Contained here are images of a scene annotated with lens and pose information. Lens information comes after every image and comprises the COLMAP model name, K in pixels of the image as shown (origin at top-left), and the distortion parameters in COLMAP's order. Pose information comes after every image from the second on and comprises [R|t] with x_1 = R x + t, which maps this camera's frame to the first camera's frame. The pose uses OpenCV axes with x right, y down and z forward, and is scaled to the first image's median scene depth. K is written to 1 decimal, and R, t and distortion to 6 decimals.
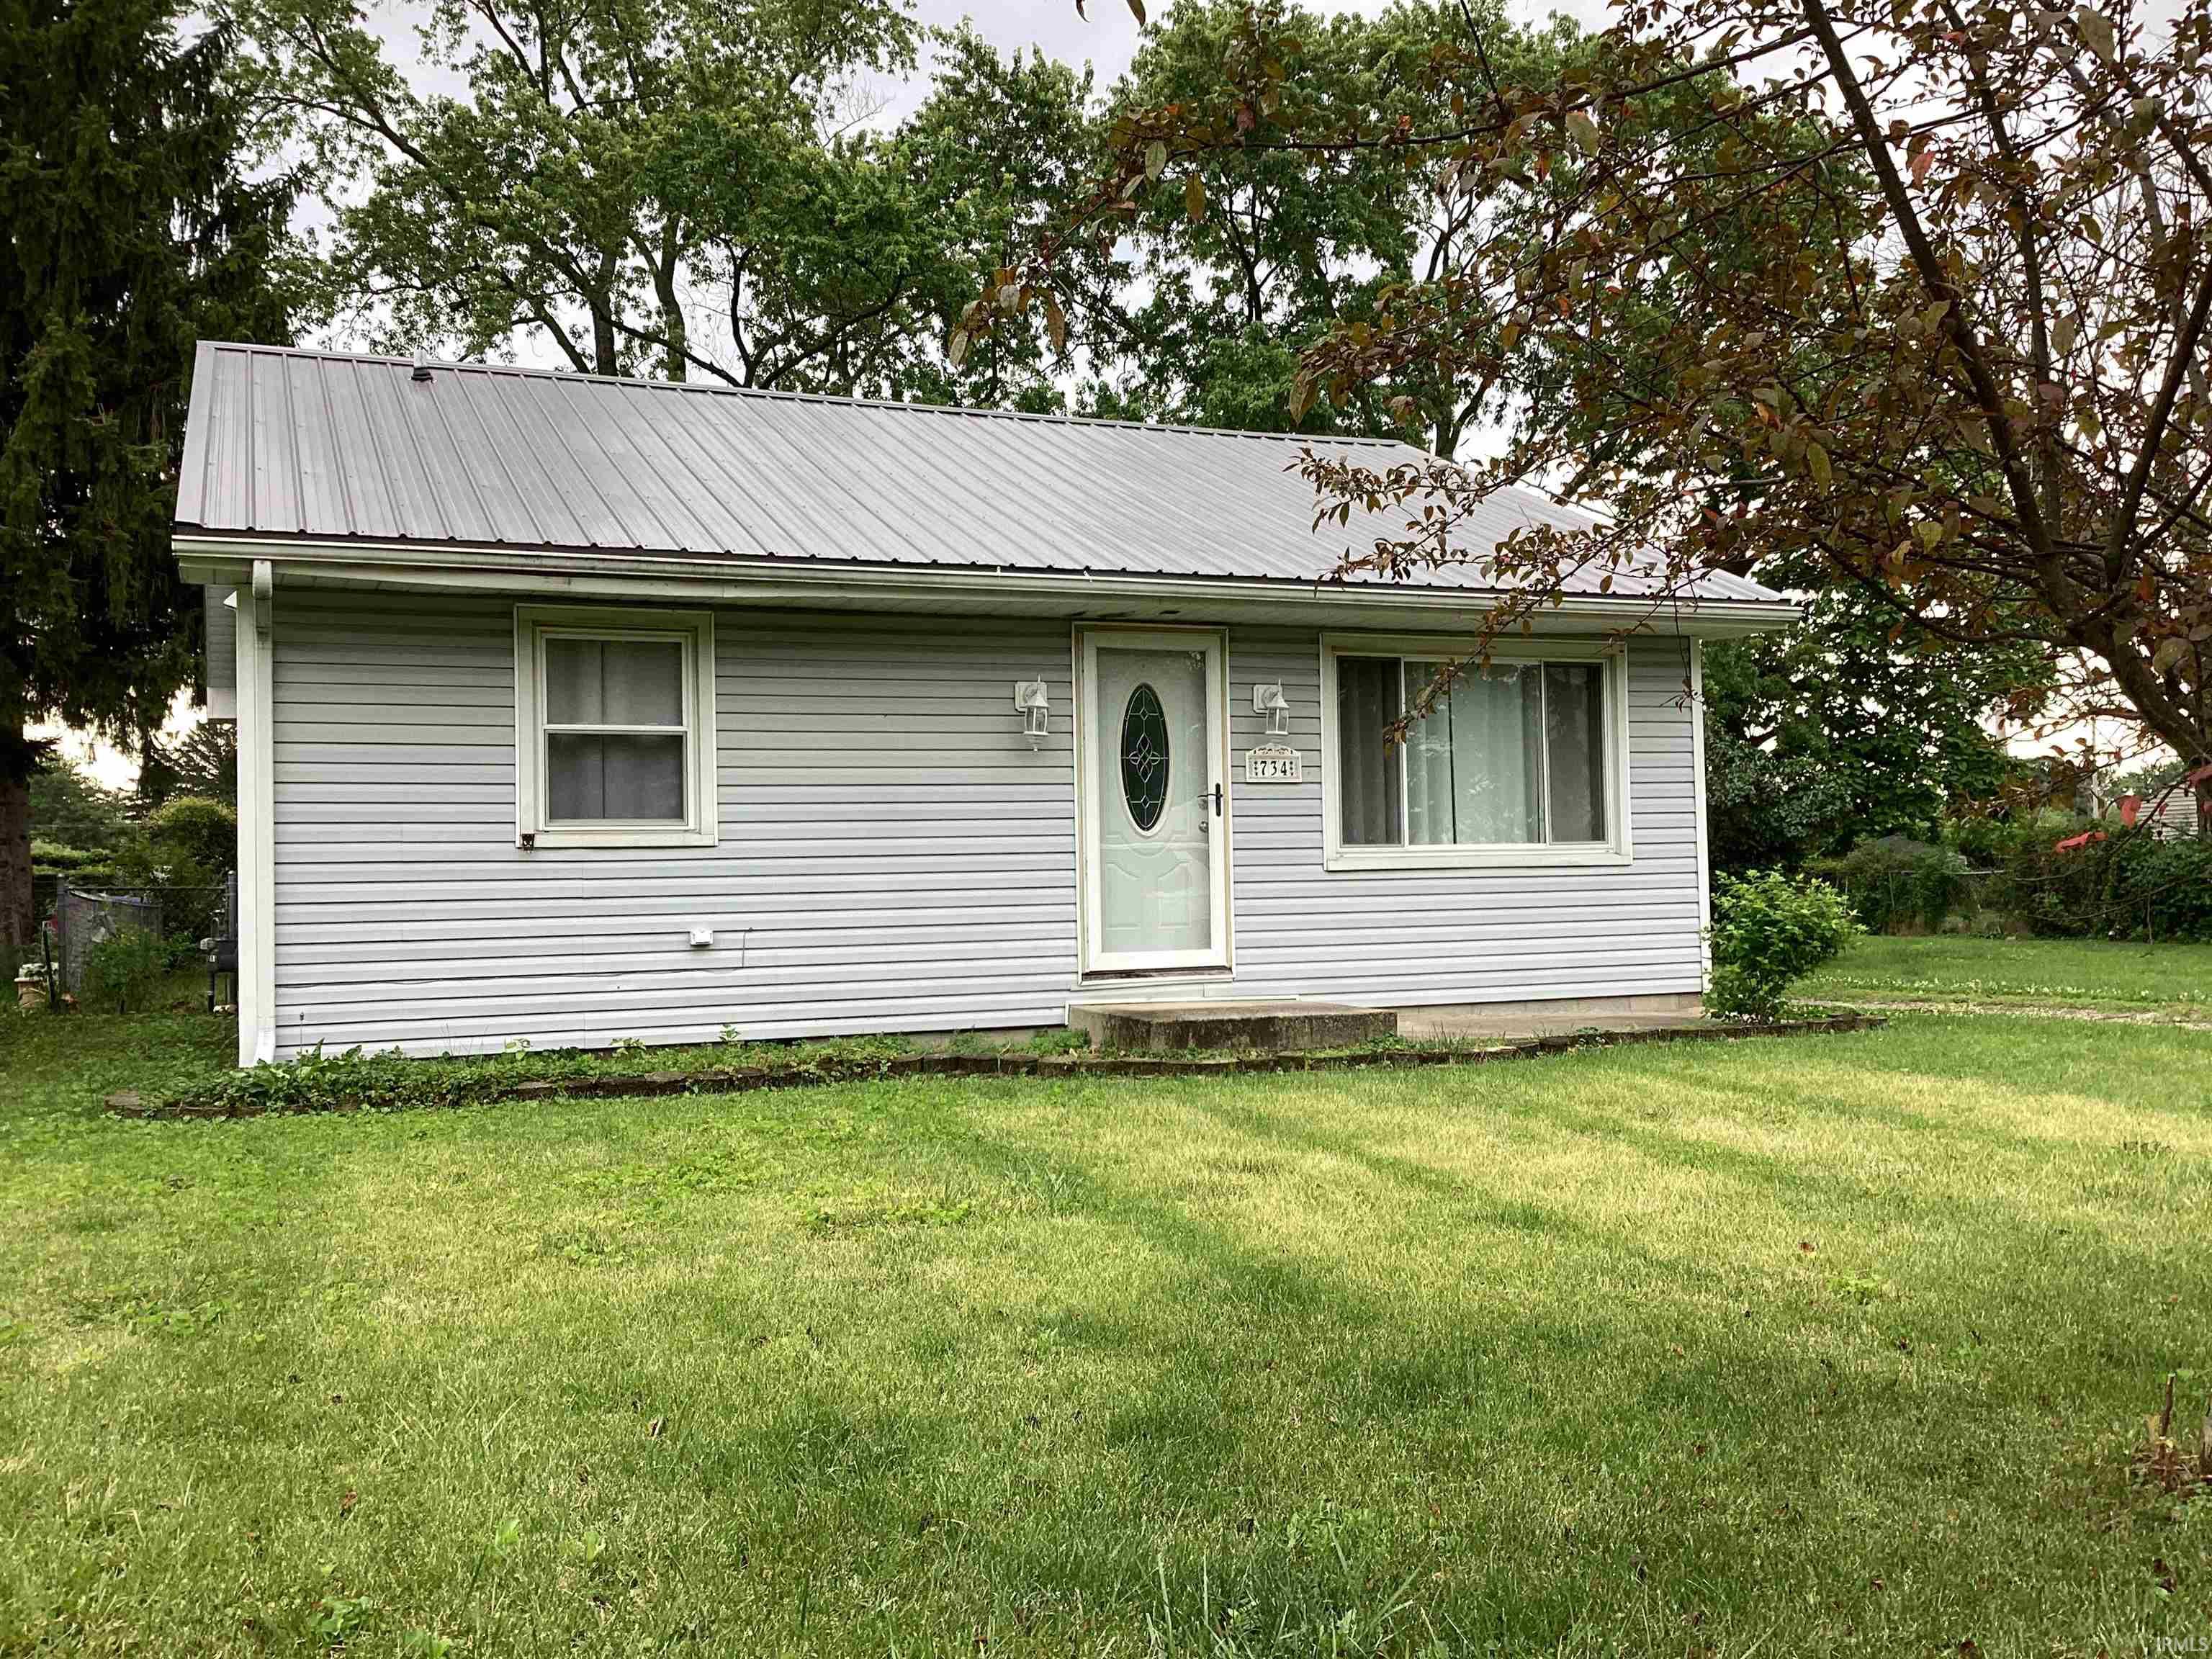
lens RADIAL K [[2004.0, 0, 1106.0], [0, 2004.0, 829.5], [0, 0, 1]] dist [0.084376, -0.180880]
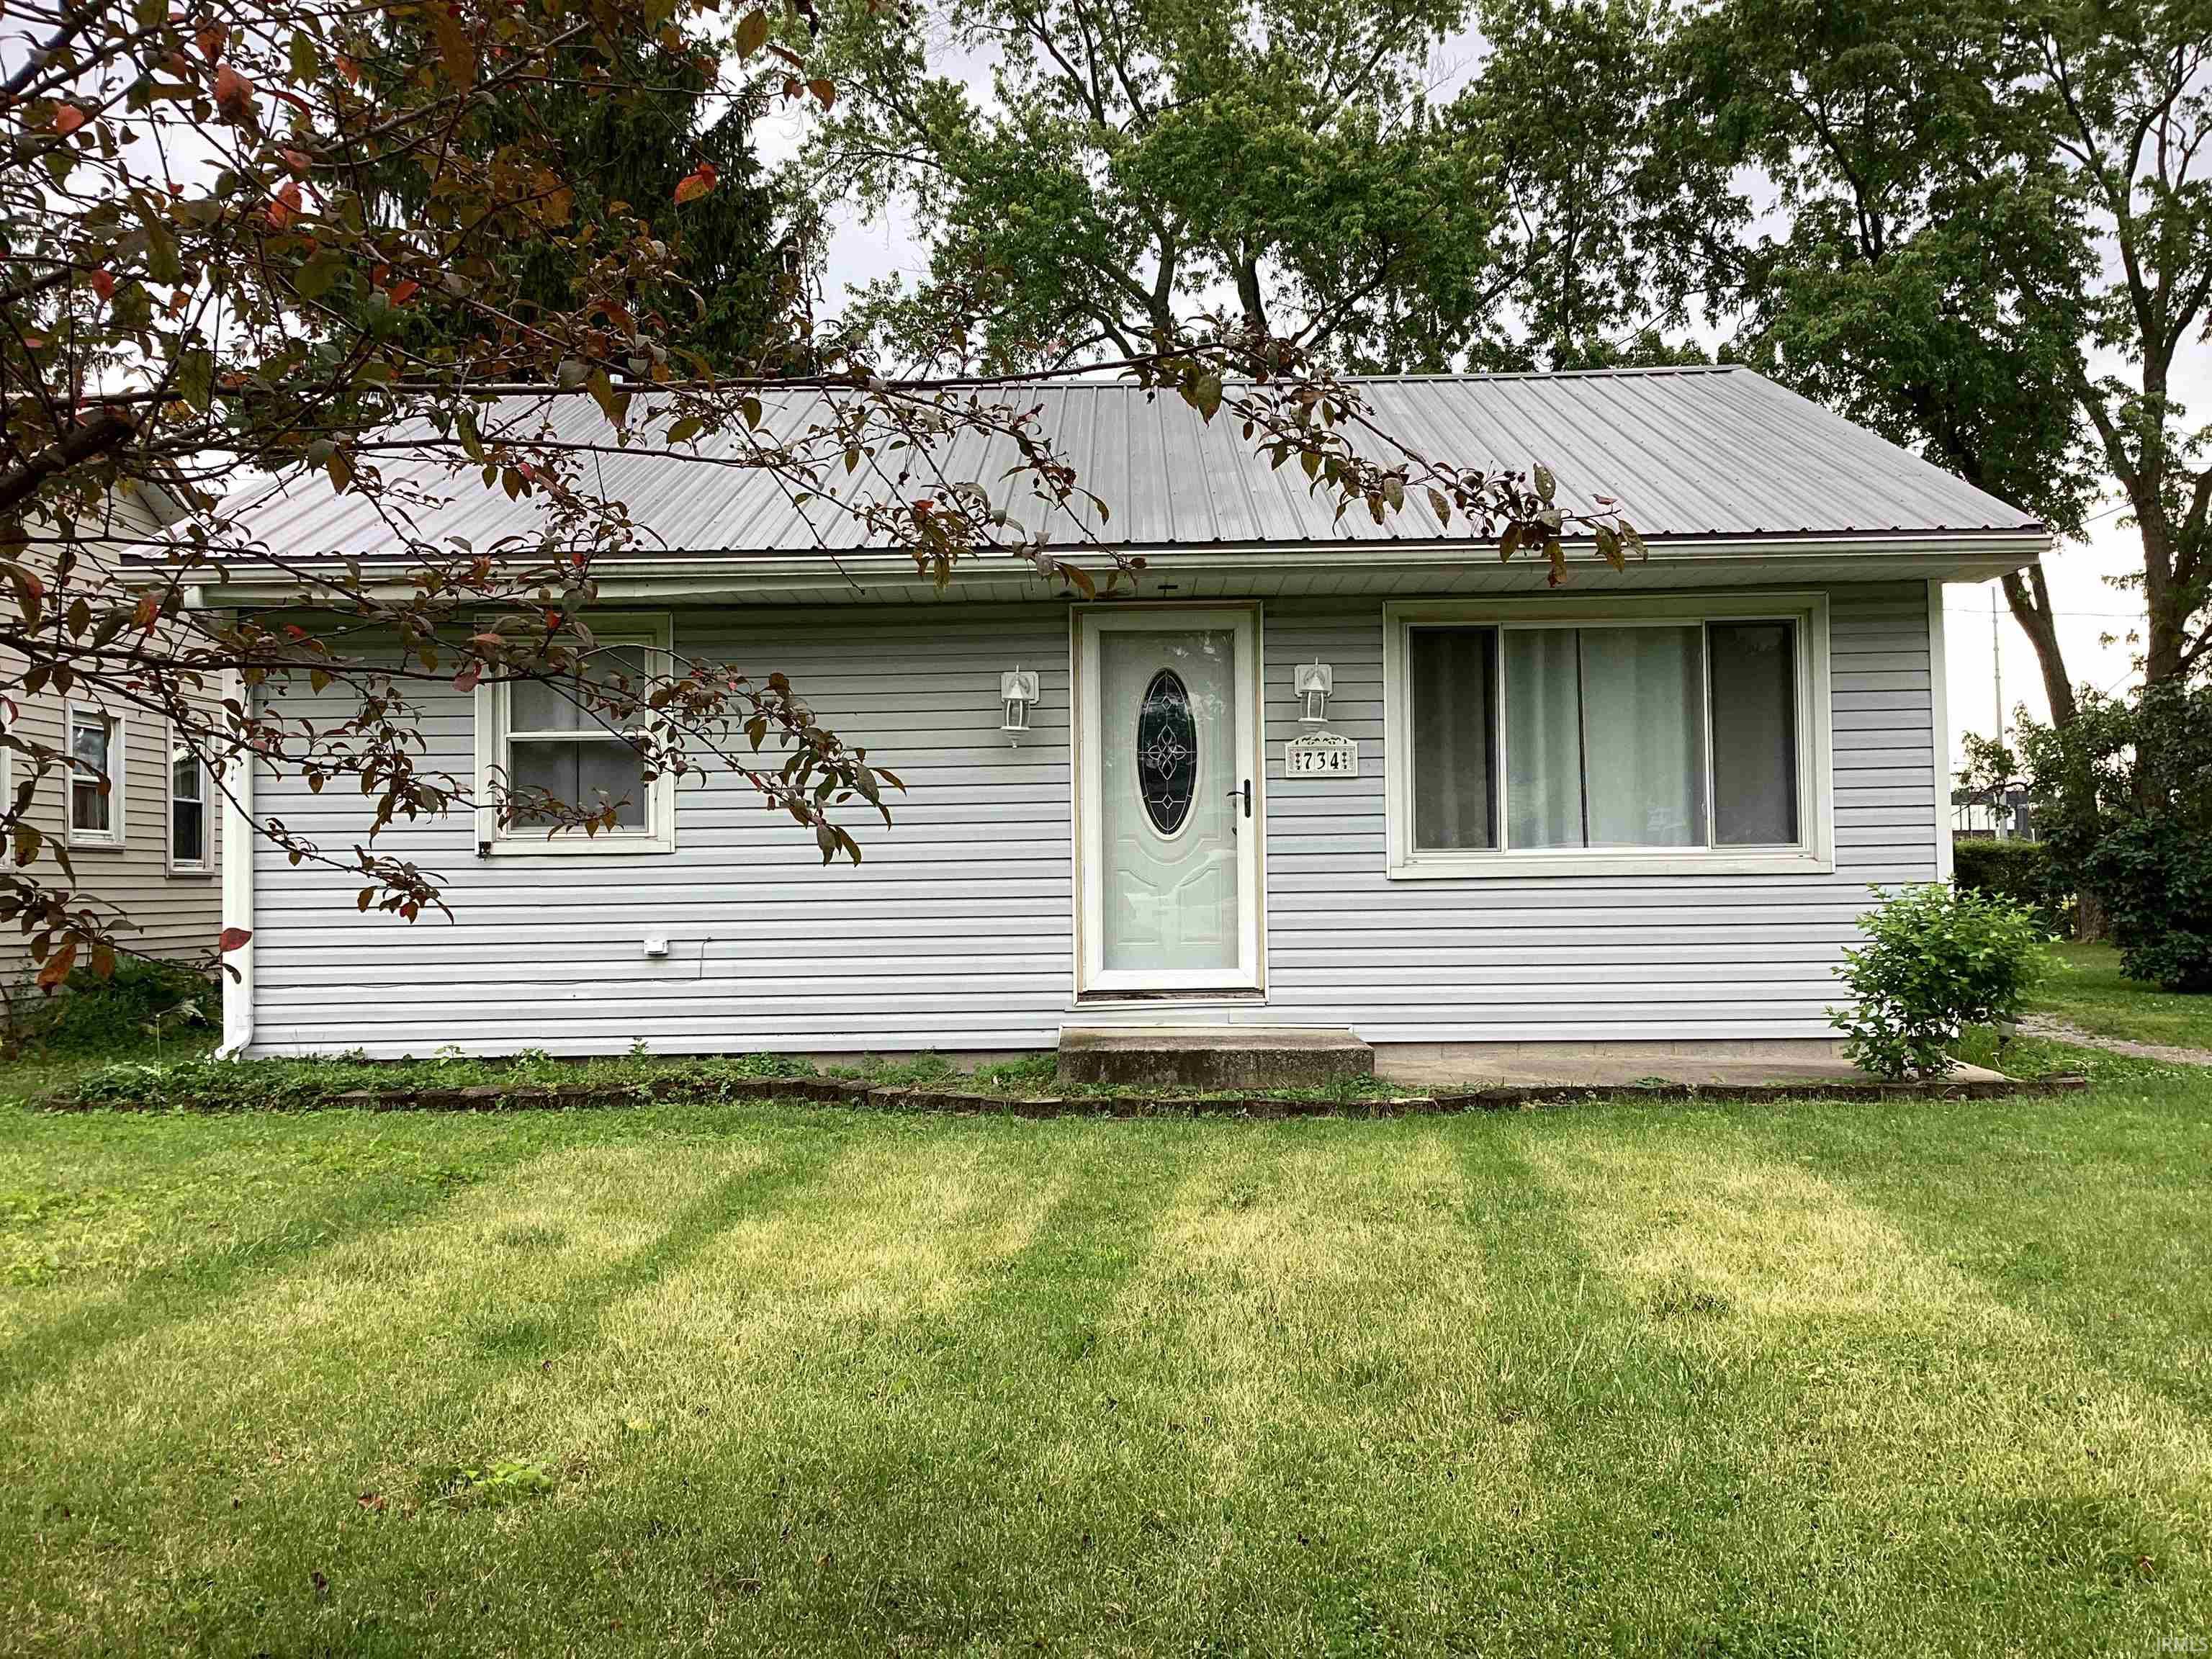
lens RADIAL K [[1990.0, 0, 1106.0], [0, 1990.0, 829.5], [0, 0, 1]] dist [0.136746, -0.303720]
pose [[0.912857, -0.006226, -0.408233, 0.354742], [0.006678, 0.999978, -0.000317, -0.001327], [0.408226, -0.002436, 0.912878, 0.180363]]
